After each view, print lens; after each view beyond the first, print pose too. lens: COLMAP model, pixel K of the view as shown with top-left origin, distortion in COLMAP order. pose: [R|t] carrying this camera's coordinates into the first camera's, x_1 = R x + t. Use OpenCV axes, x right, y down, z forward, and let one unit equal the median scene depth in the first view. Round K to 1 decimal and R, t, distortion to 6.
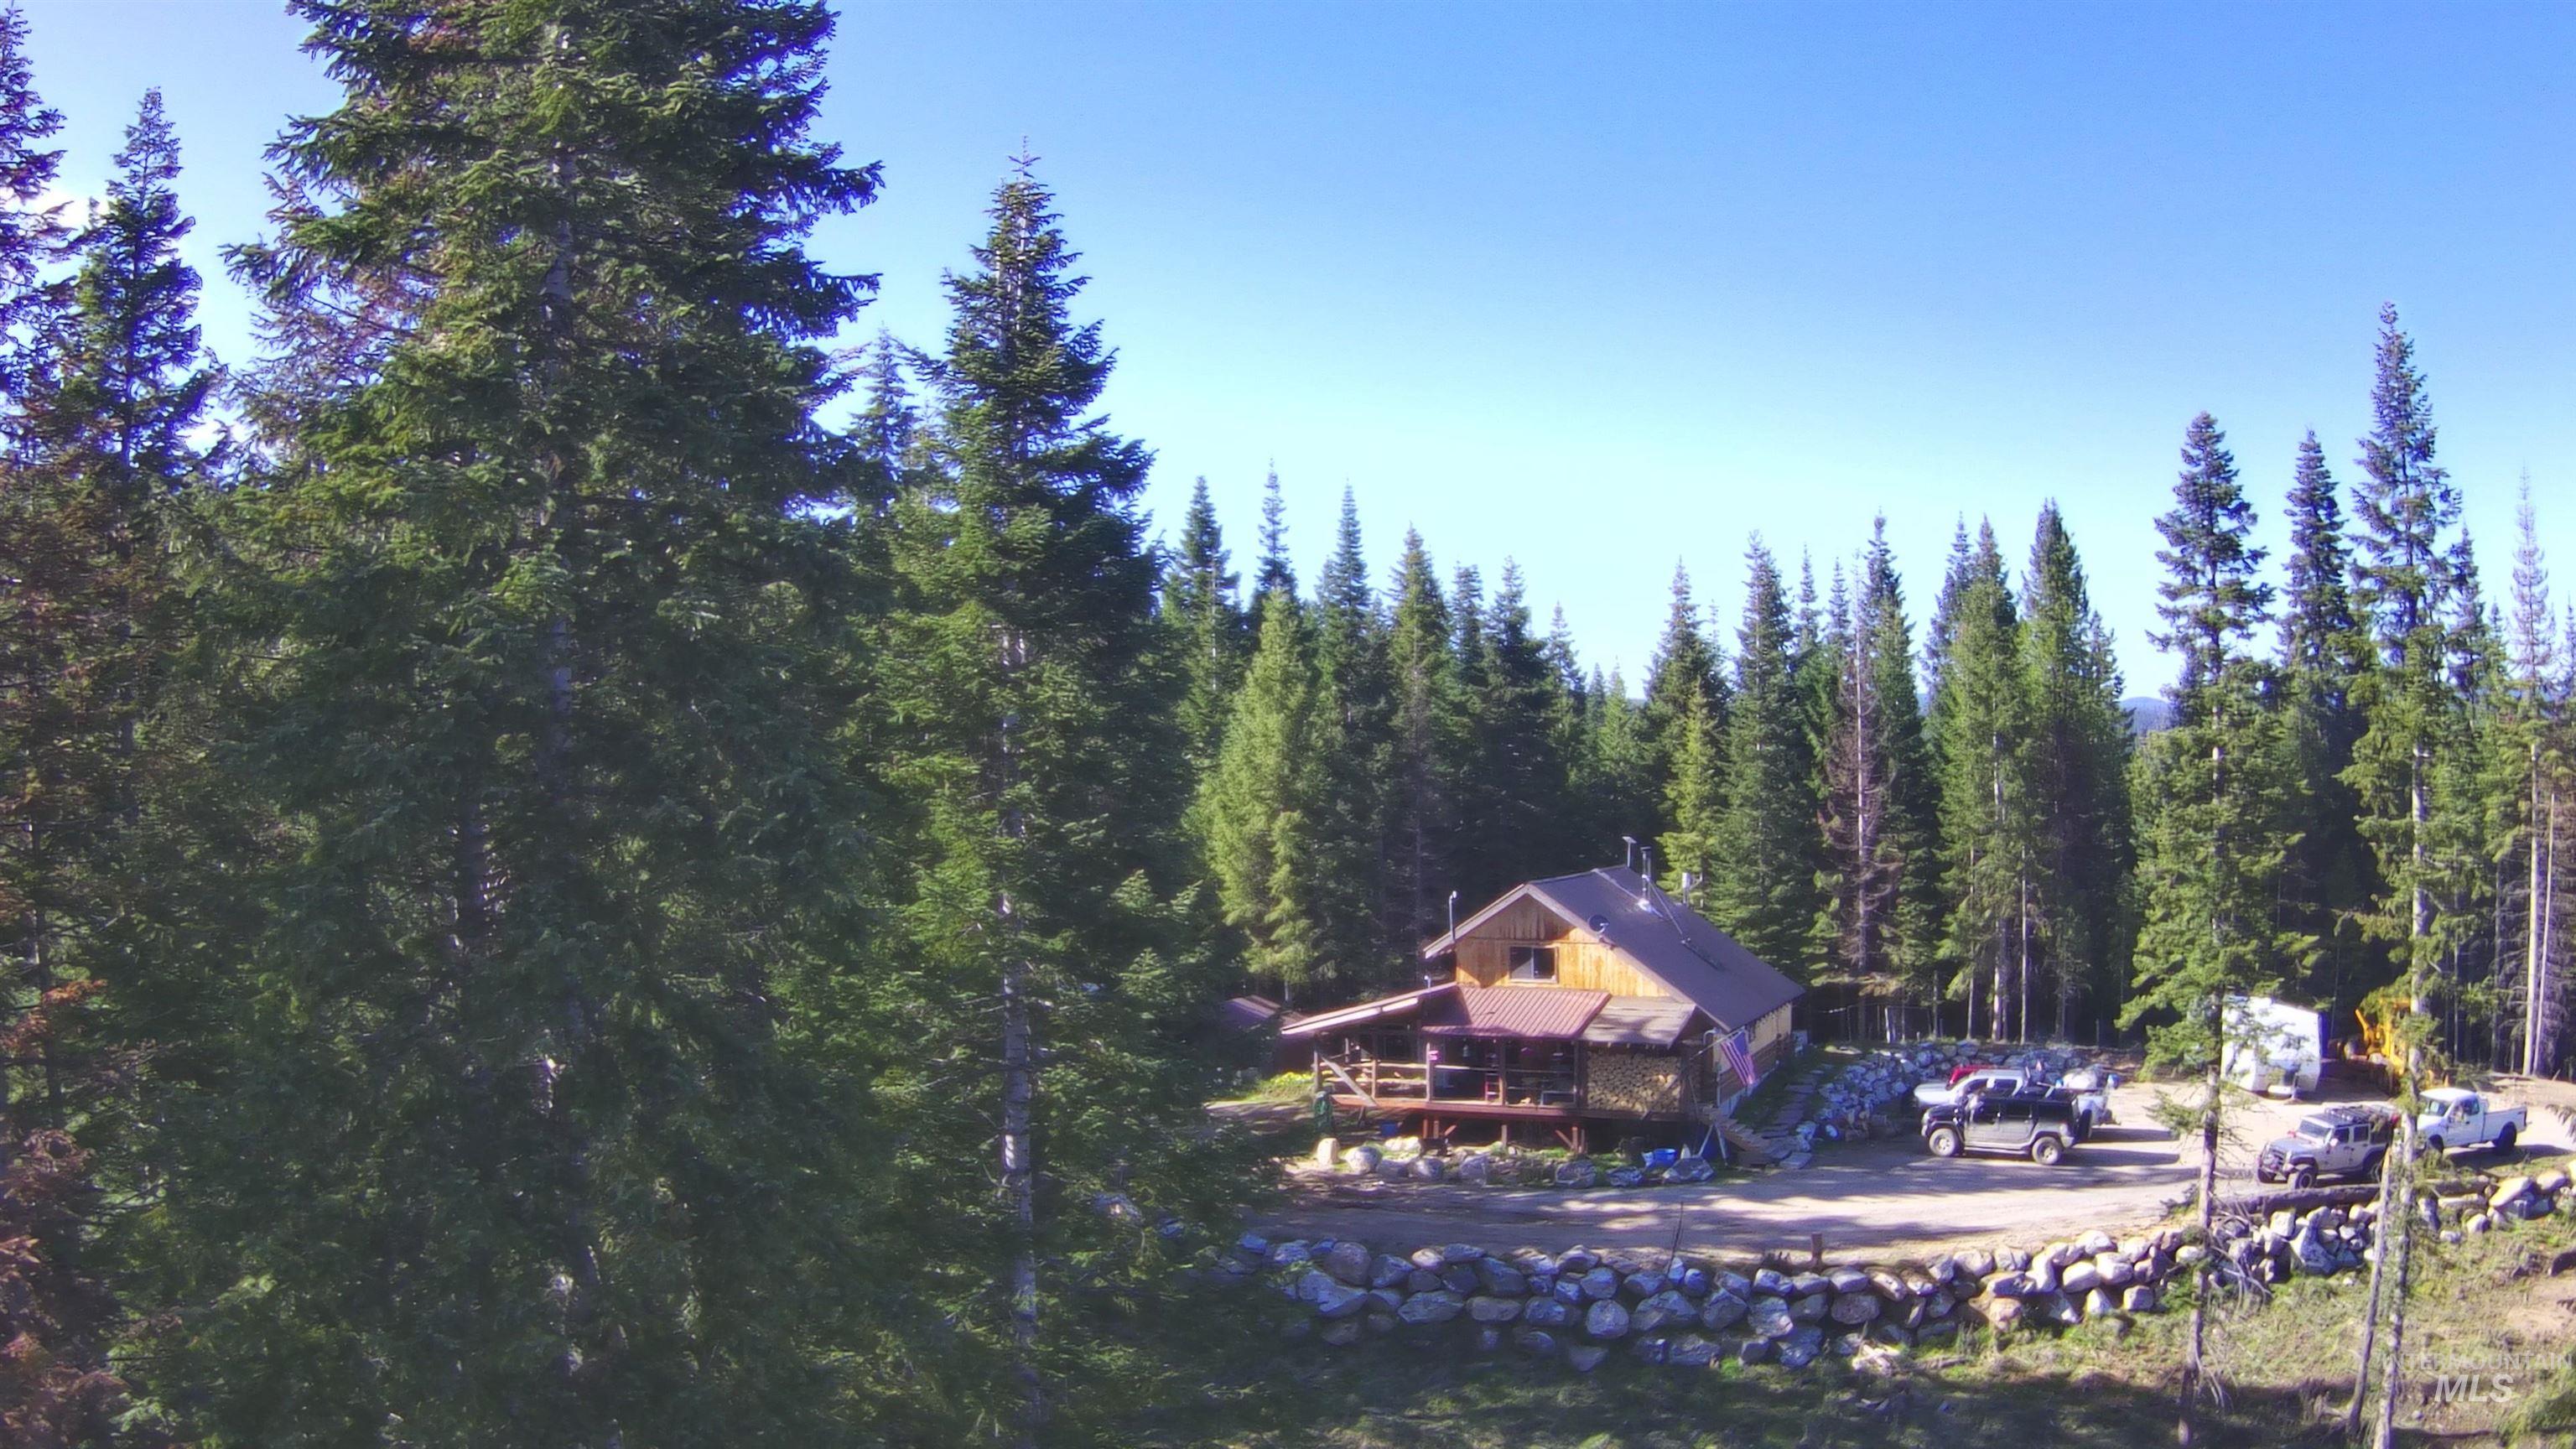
lens RADIAL K [[2174.9, 0, 1283.1], [0, 2174.9, 770.3], [0, 0, 1]] dist [-0.358429, 0.113650]
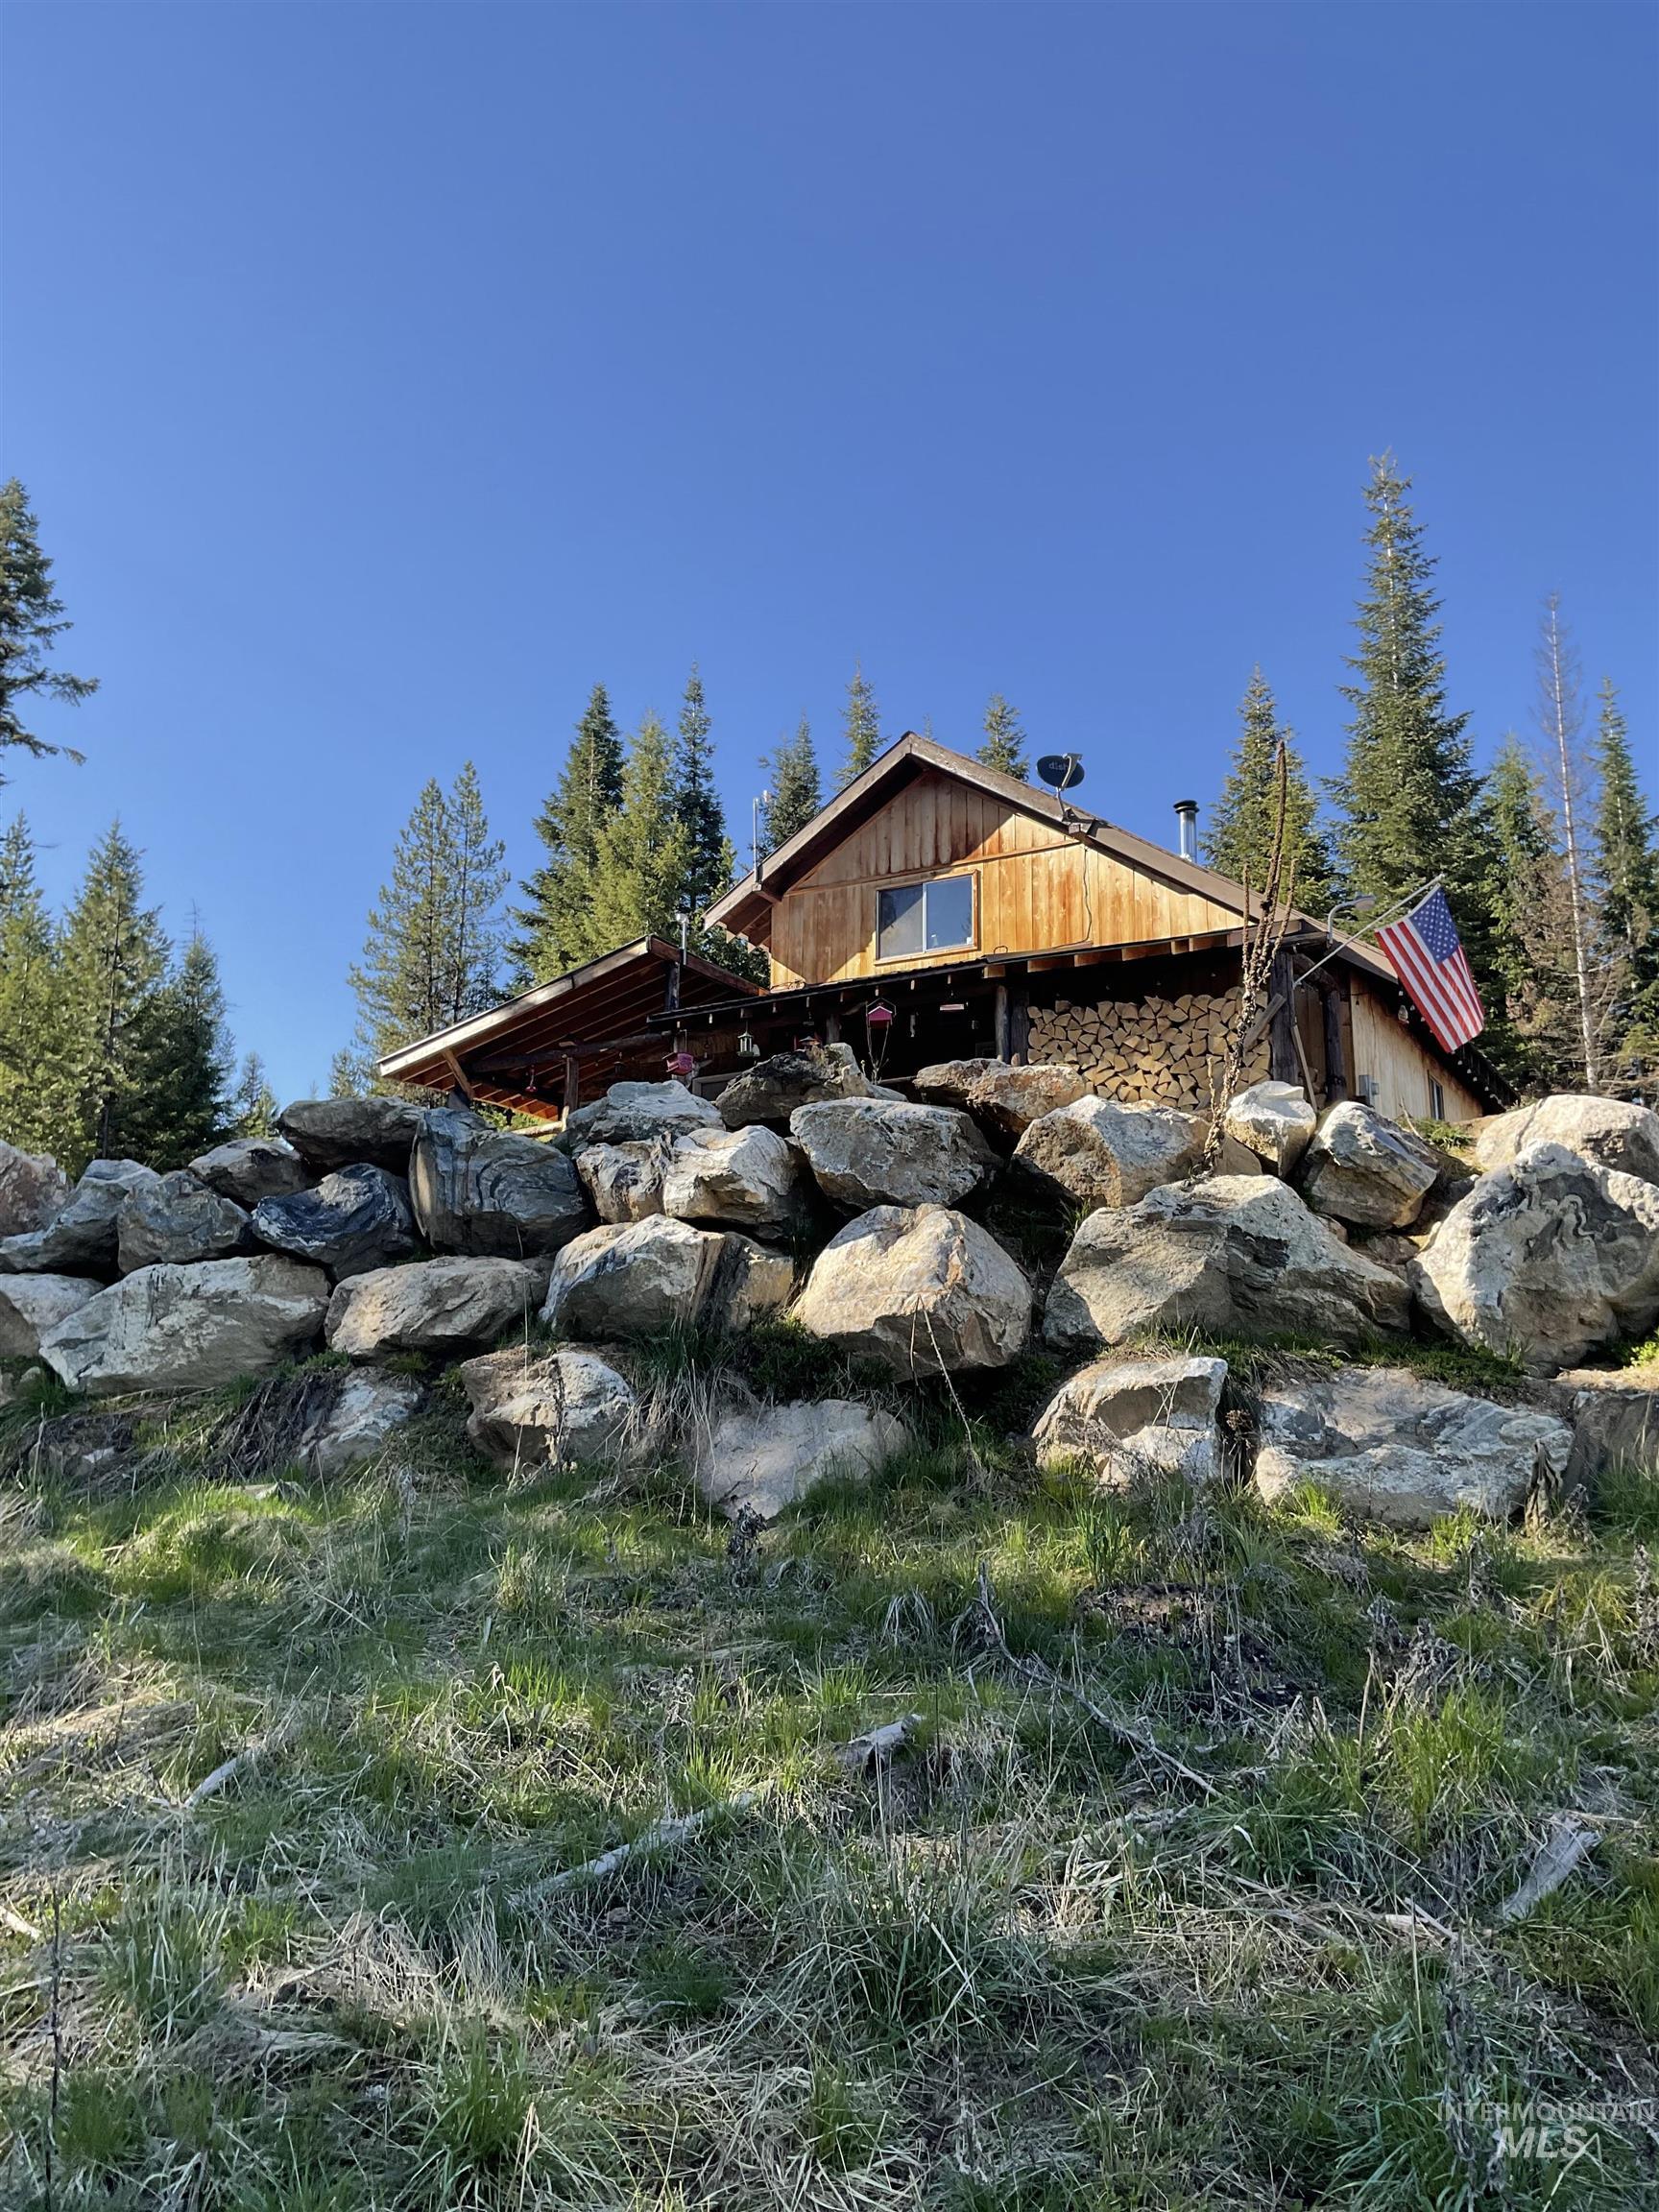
lens RADIAL K [[1810.0, 0, 829.5], [0, 1810.0, 1106.0], [0, 0, 1]] dist [0.136846, -0.279414]
pose [[0.998211, 0.008250, -0.059223, 0.121799], [-0.021287, 0.974579, -0.223031, 0.220196], [0.055878, 0.223892, 0.973011, 0.651167]]
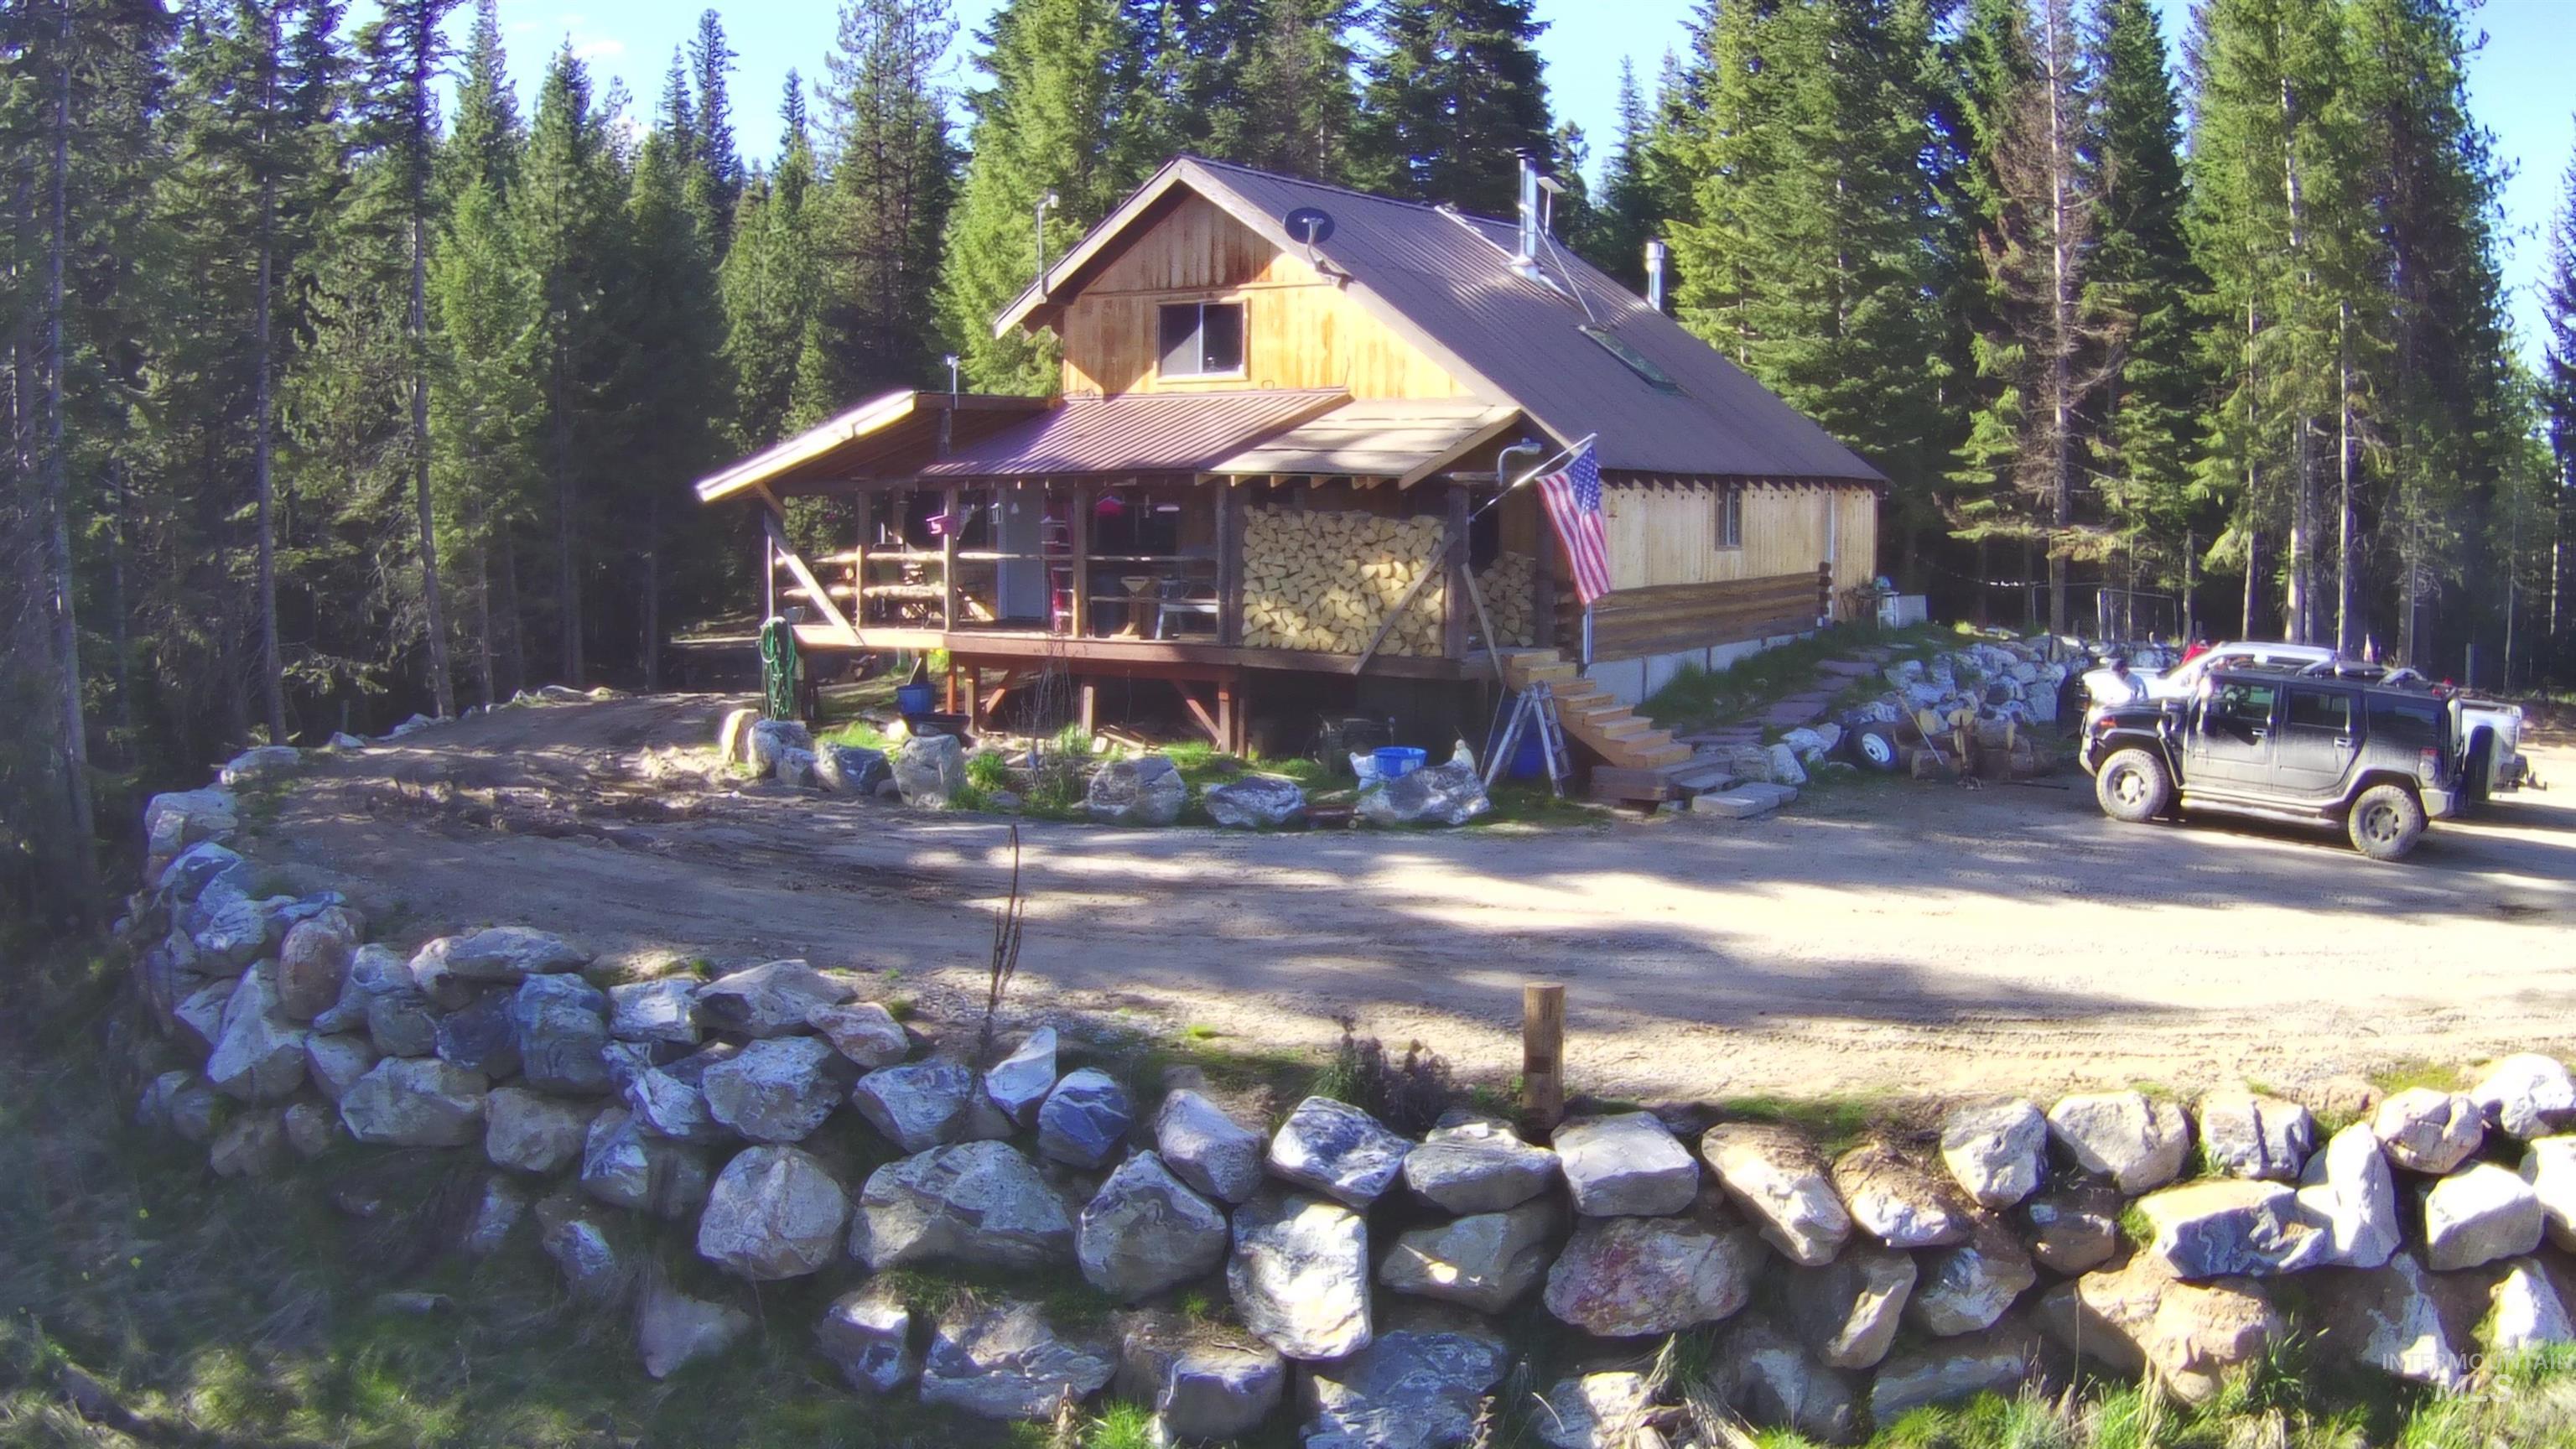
lens RADIAL K [[2171.1, 0, 1321.1], [0, 2171.1, 812.9], [0, 0, 1]] dist [-0.369231, 0.131969]
pose [[0.989706, 0.038650, -0.137797, 0.210817], [-0.018387, 0.989203, 0.145393, 0.125464], [0.141929, -0.141363, 0.979731, 0.569833]]
